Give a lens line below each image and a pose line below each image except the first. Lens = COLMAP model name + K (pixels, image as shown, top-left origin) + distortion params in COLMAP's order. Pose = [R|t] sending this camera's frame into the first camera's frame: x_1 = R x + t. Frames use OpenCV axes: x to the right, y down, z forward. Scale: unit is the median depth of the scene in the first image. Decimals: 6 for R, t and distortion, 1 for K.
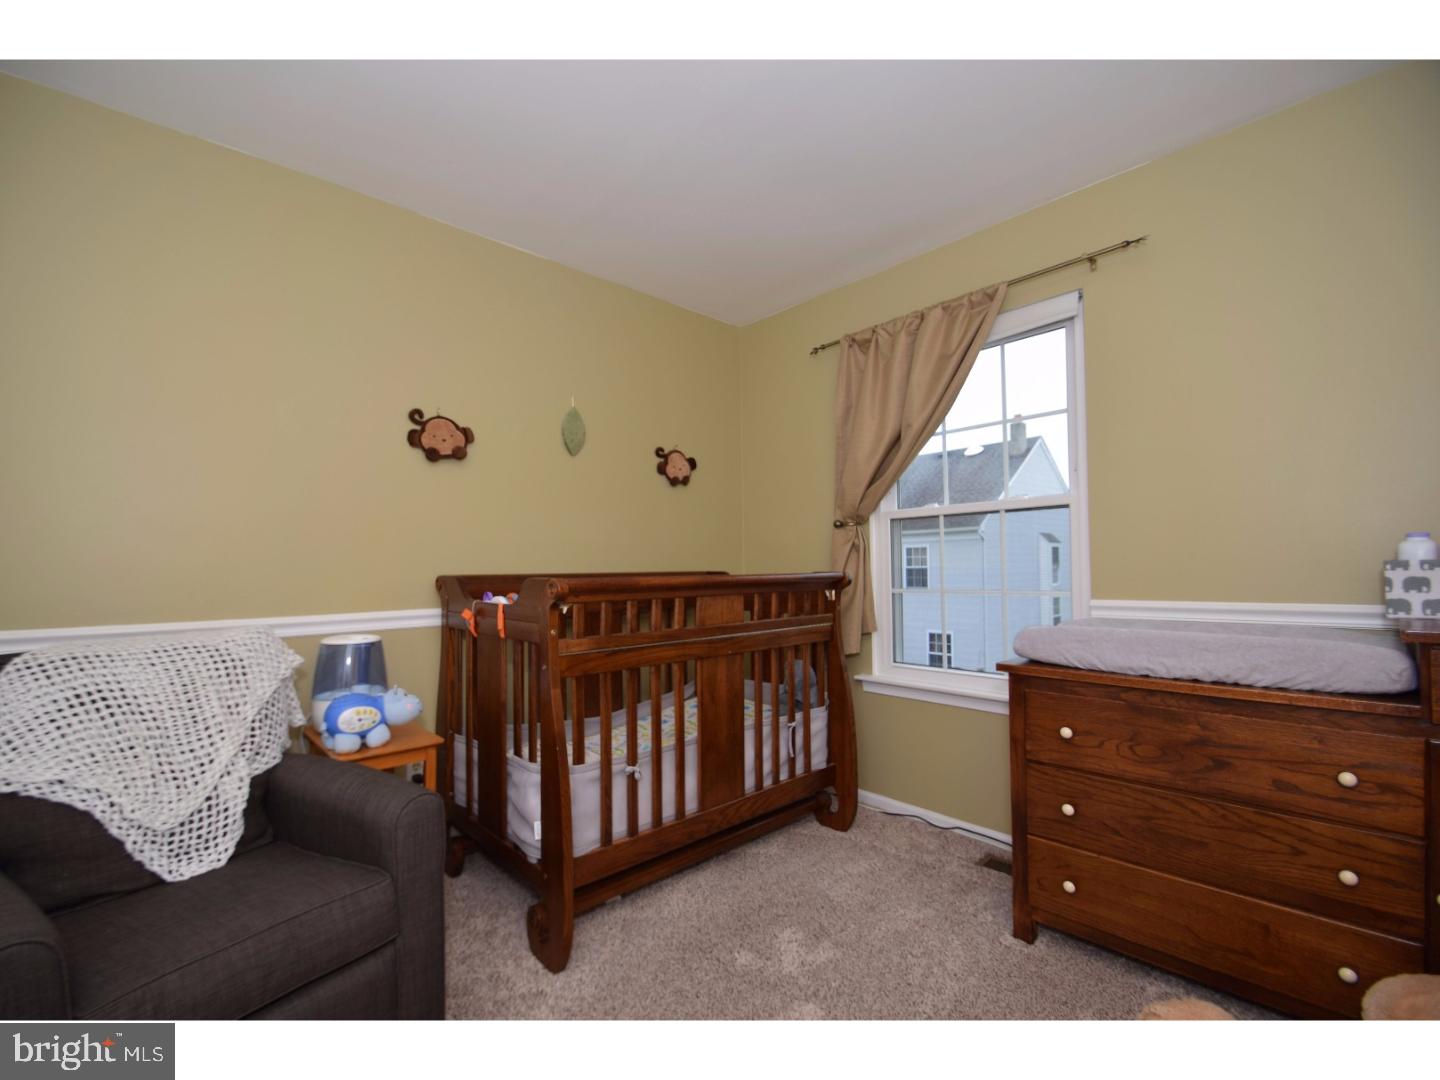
lens RADIAL K [[638.3, 0, 687.7], [0, 638.3, 558.0], [0, 0, 1]] dist [0.010851, -0.012959]
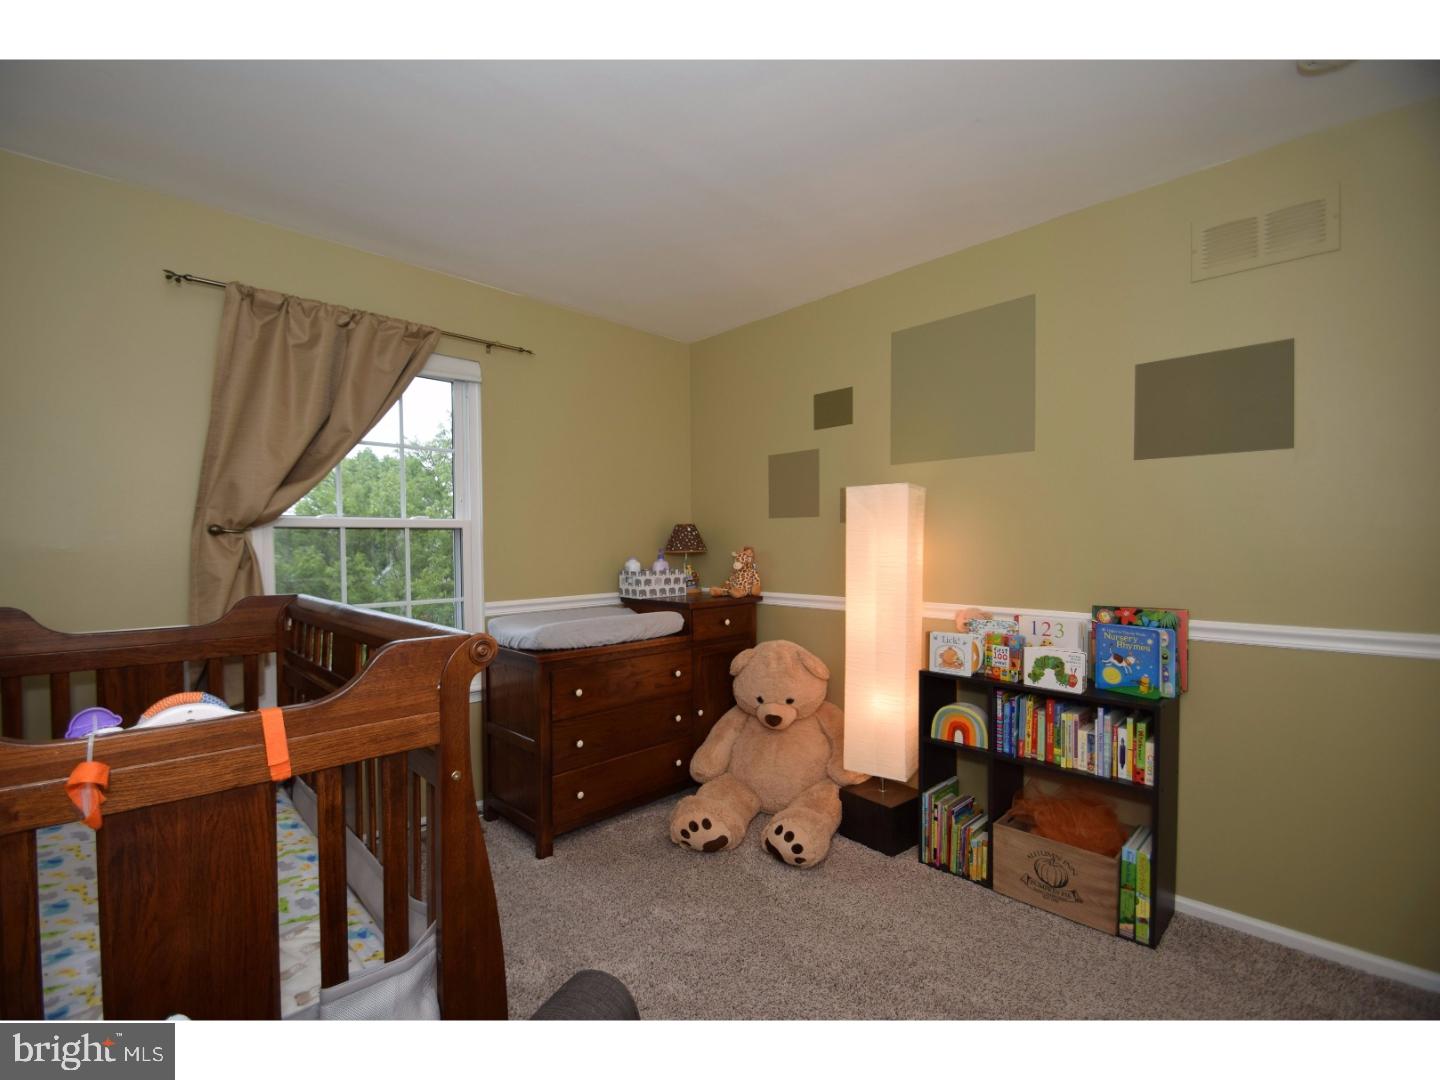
lens RADIAL K [[638.3, 0, 687.7], [0, 638.3, 558.0], [0, 0, 1]] dist [0.010851, -0.012959]
pose [[-0.048867, -0.009315, 0.998762, -0.666508], [-0.010298, 0.999908, 0.008821, -0.040861], [-0.998752, -0.009854, -0.048958, 0.612934]]
